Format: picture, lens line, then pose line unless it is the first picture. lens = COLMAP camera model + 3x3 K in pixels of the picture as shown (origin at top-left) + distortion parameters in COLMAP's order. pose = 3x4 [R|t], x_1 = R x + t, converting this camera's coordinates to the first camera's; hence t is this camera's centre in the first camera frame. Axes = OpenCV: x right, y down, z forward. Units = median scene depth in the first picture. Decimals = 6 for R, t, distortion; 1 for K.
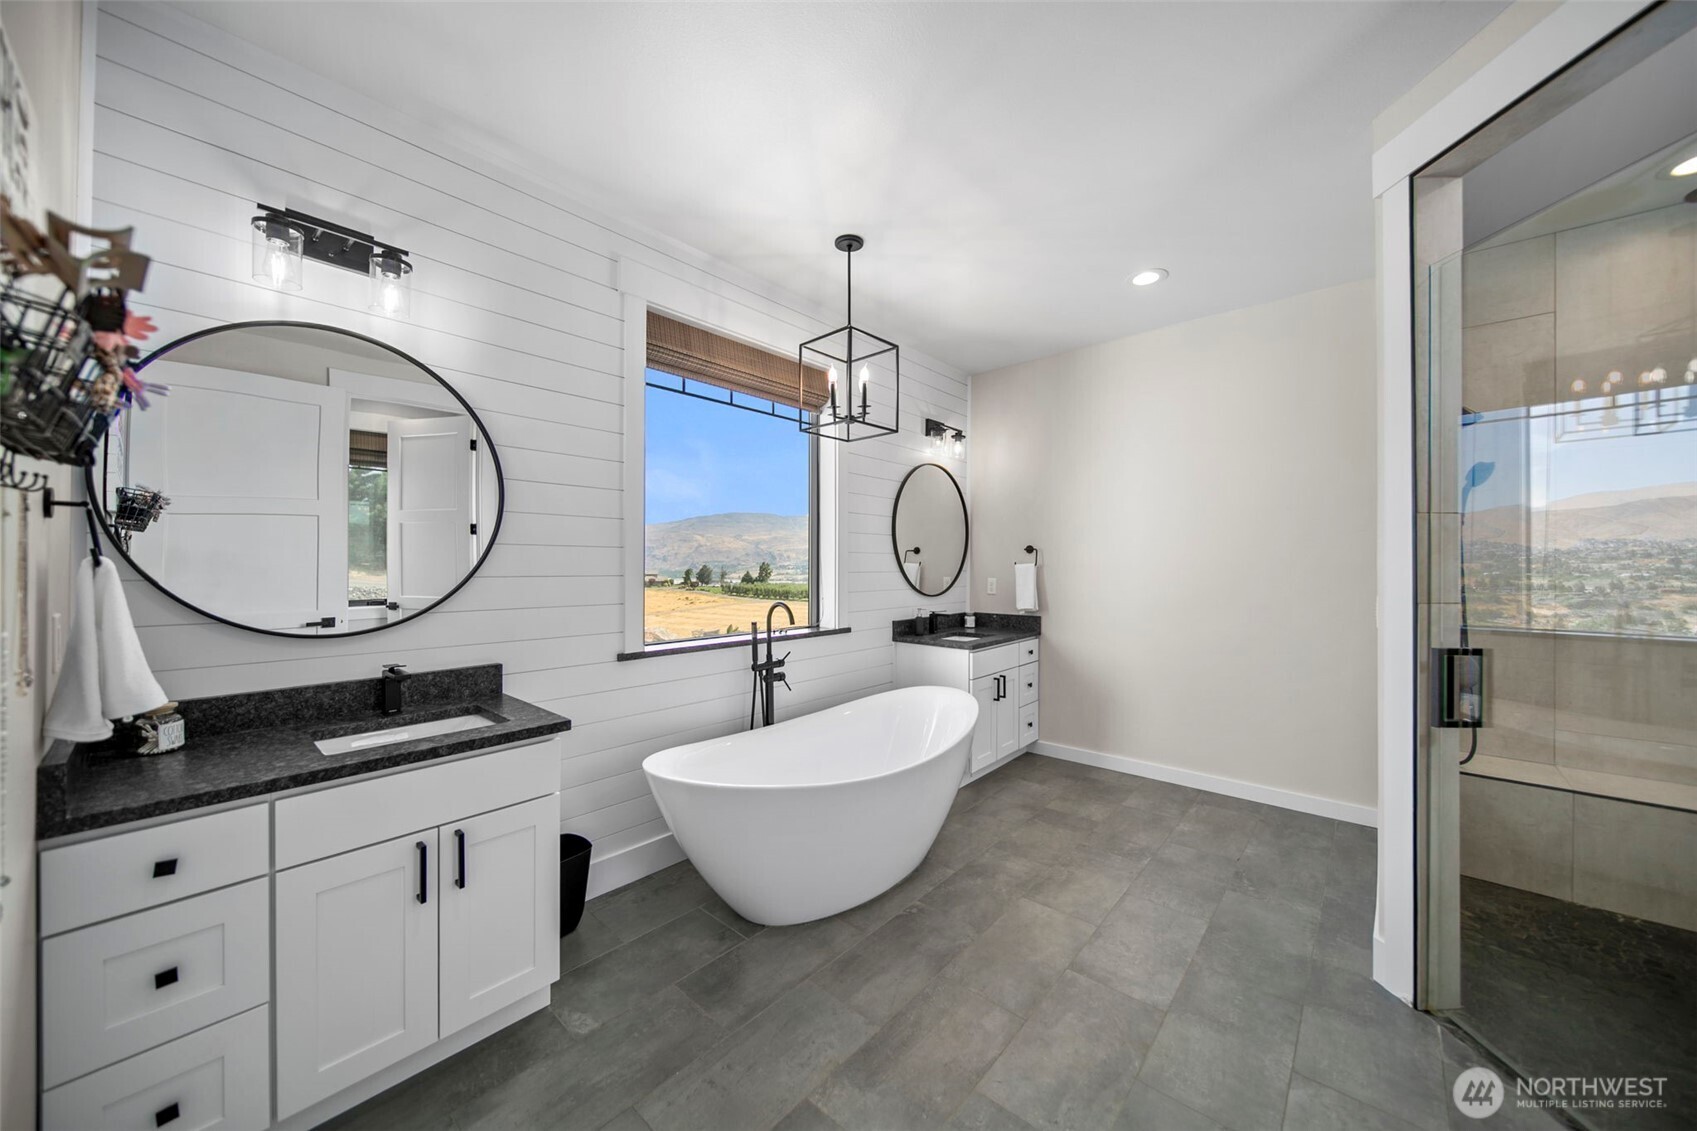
lens RADIAL K [[588.1, 0, 846.5], [0, 588.1, 561.0], [0, 0, 1]] dist [-0.001450, -0.000269]
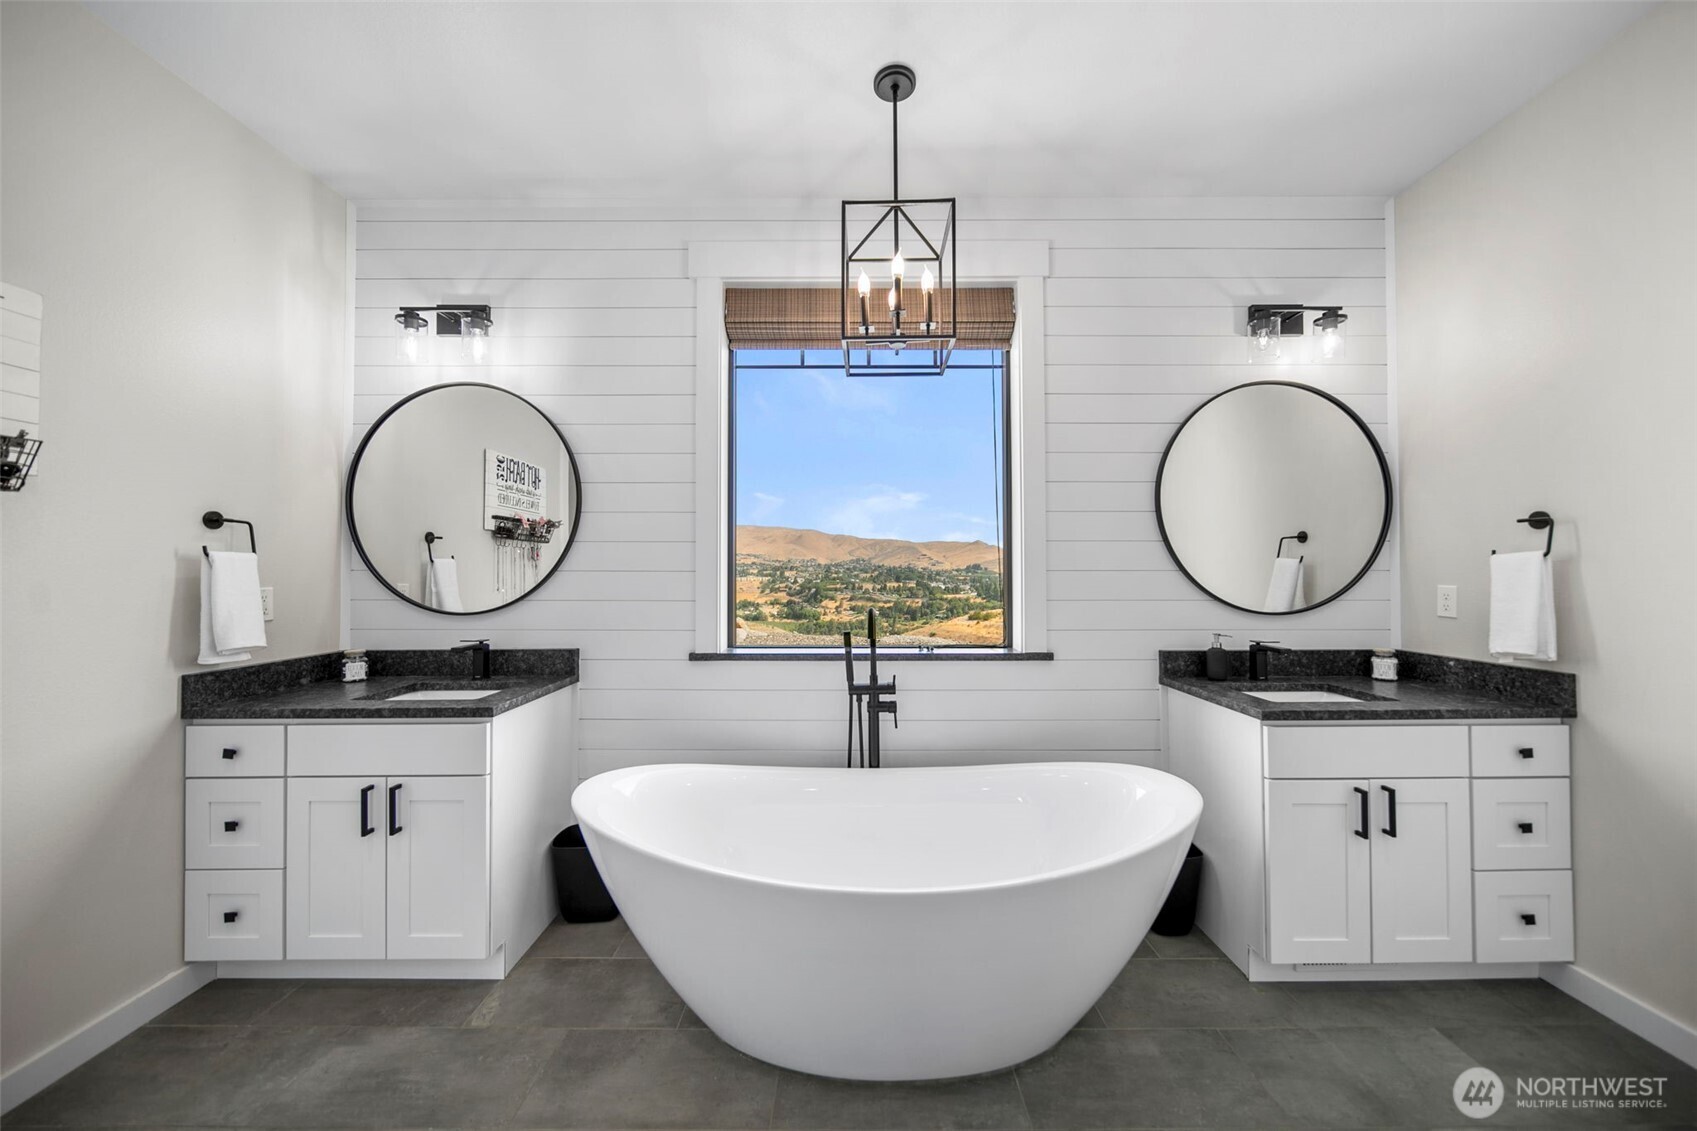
lens RADIAL K [[588.1, 0, 846.5], [0, 588.1, 561.0], [0, 0, 1]] dist [-0.001450, -0.000269]
pose [[0.670370, -0.018194, -0.741804, 0.417813], [0.006534, 0.999805, -0.018617, 0.023462], [0.741998, 0.007633, 0.670358, 0.457033]]
